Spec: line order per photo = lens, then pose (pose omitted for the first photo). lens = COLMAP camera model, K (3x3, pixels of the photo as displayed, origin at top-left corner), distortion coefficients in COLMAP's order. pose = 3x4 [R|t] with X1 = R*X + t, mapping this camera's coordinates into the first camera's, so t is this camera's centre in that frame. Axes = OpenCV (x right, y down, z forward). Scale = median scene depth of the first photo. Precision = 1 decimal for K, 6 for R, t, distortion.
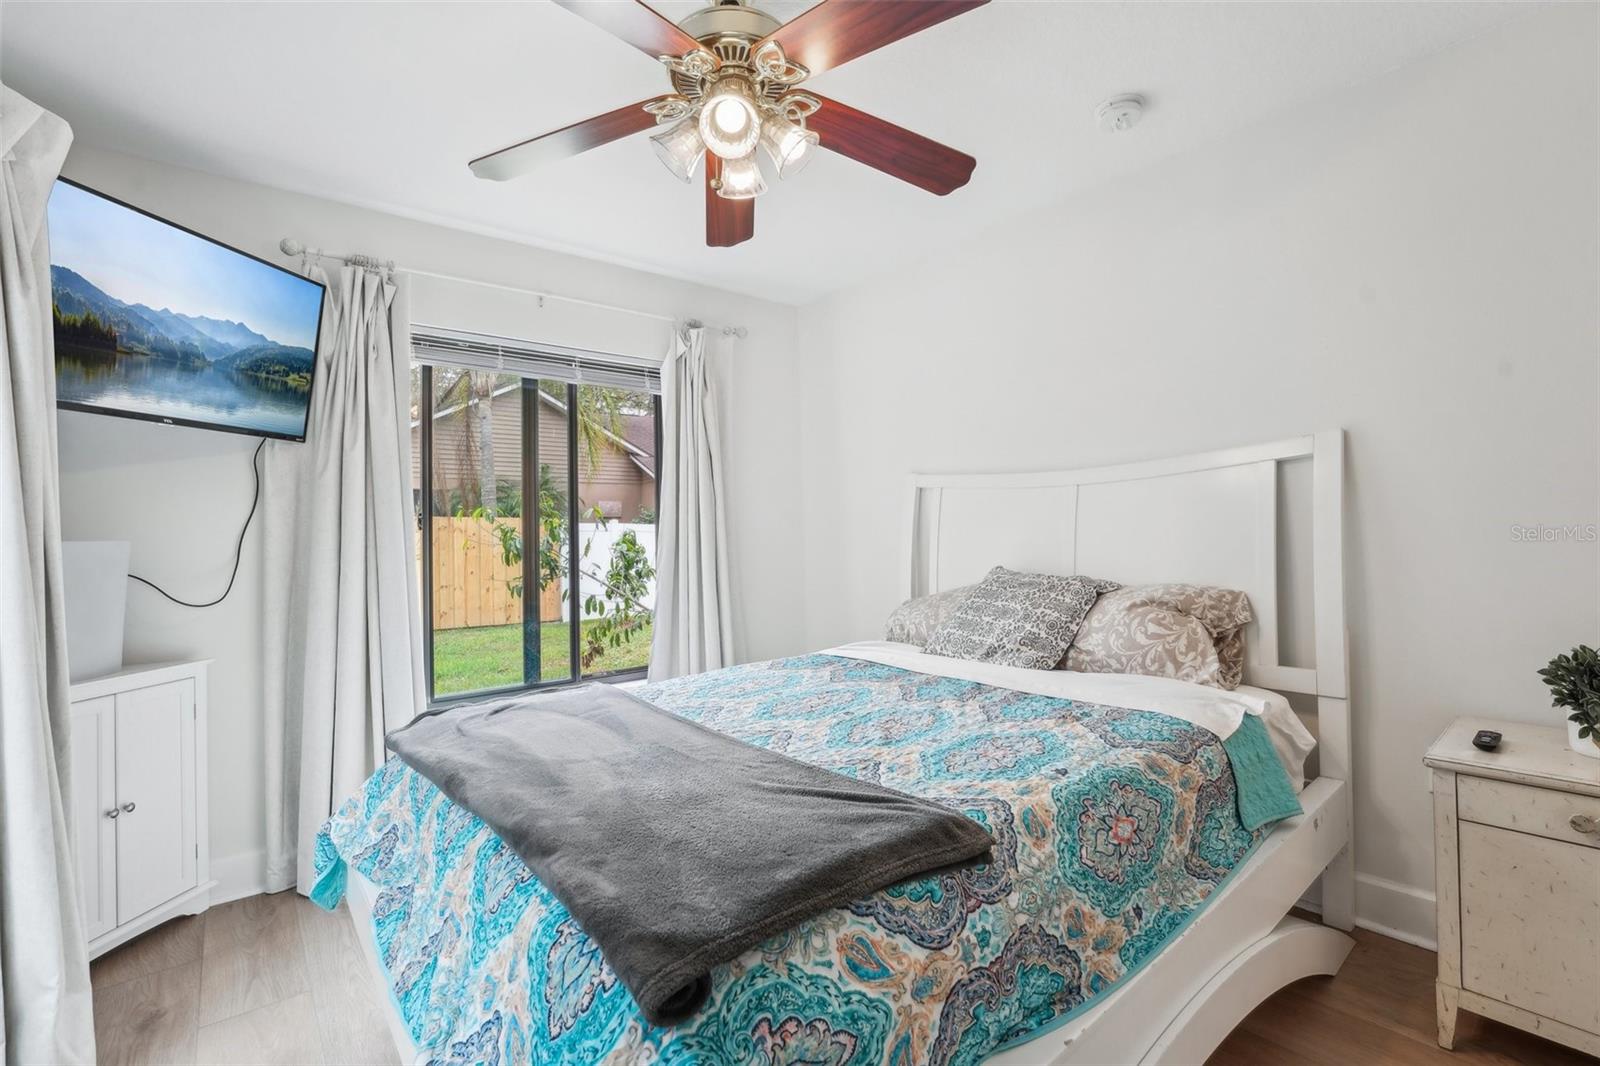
lens RADIAL K [[693.3, 0, 827.9], [0, 693.3, 531.5], [0, 0, 1]] dist [-0.025284, -0.000147]
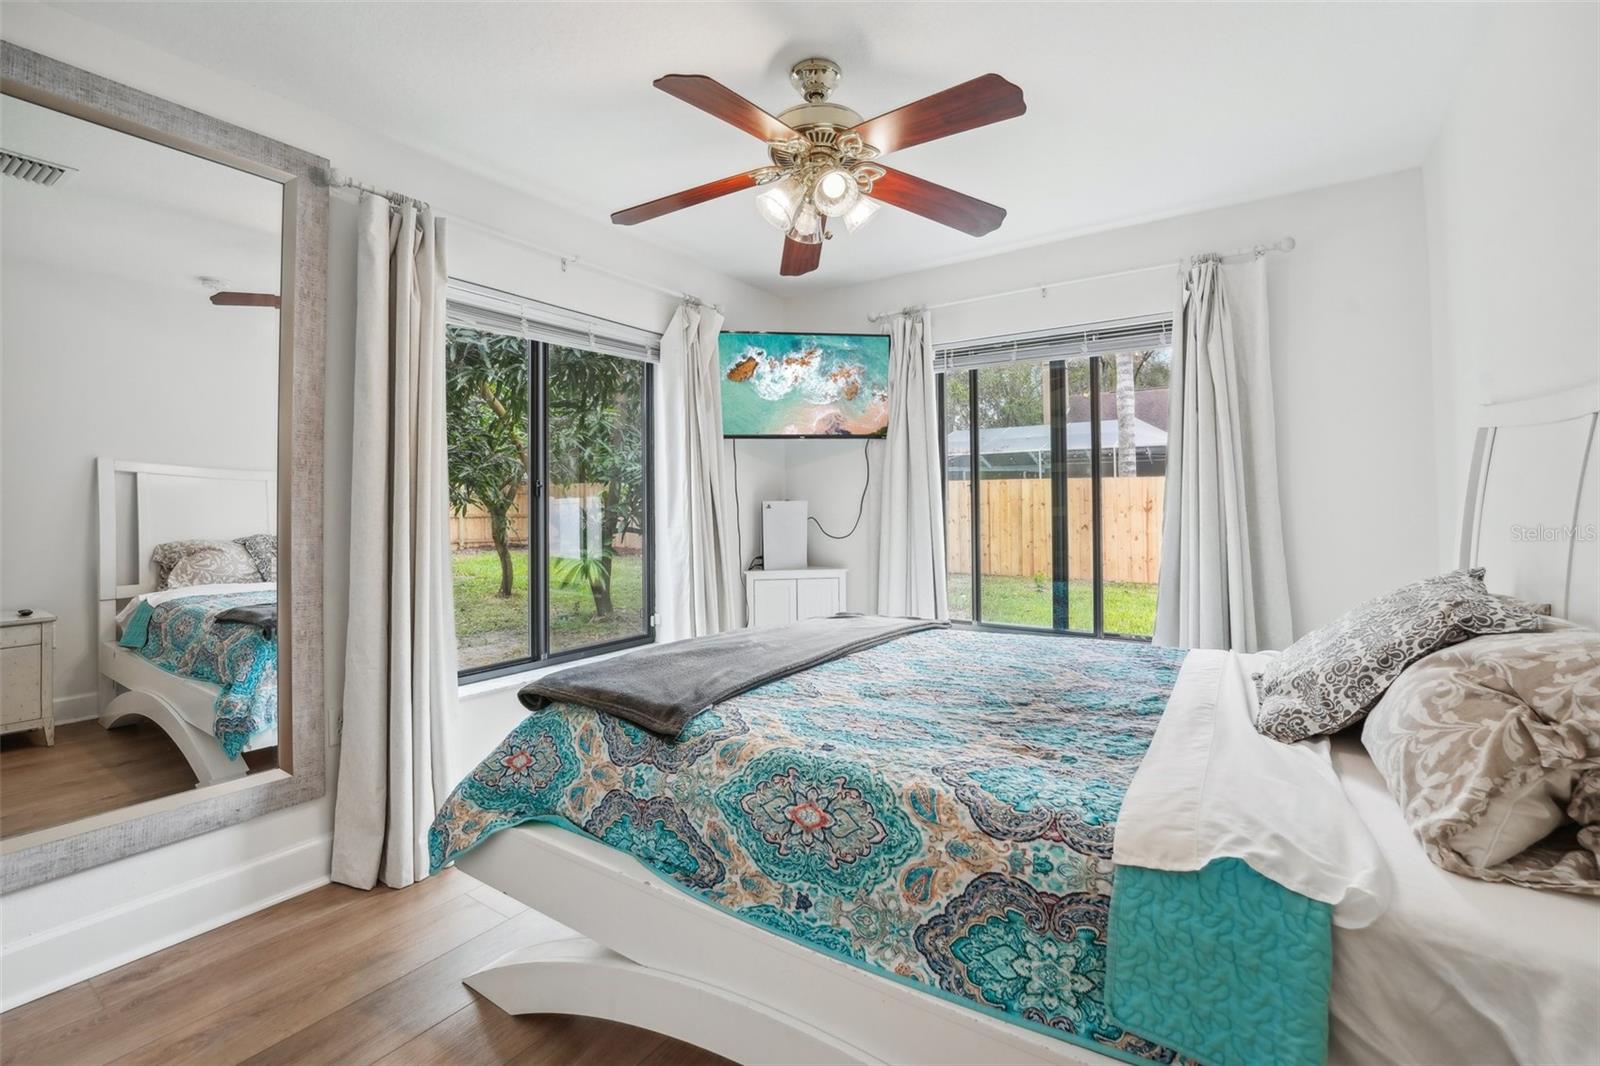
lens RADIAL K [[693.3, 0, 827.9], [0, 693.3, 531.5], [0, 0, 1]] dist [-0.025284, -0.000147]
pose [[0.293439, 0.058534, -0.954184, 1.305355], [0.001394, 0.998096, 0.061657, -0.030471], [0.955977, -0.019423, 0.292799, 0.718638]]
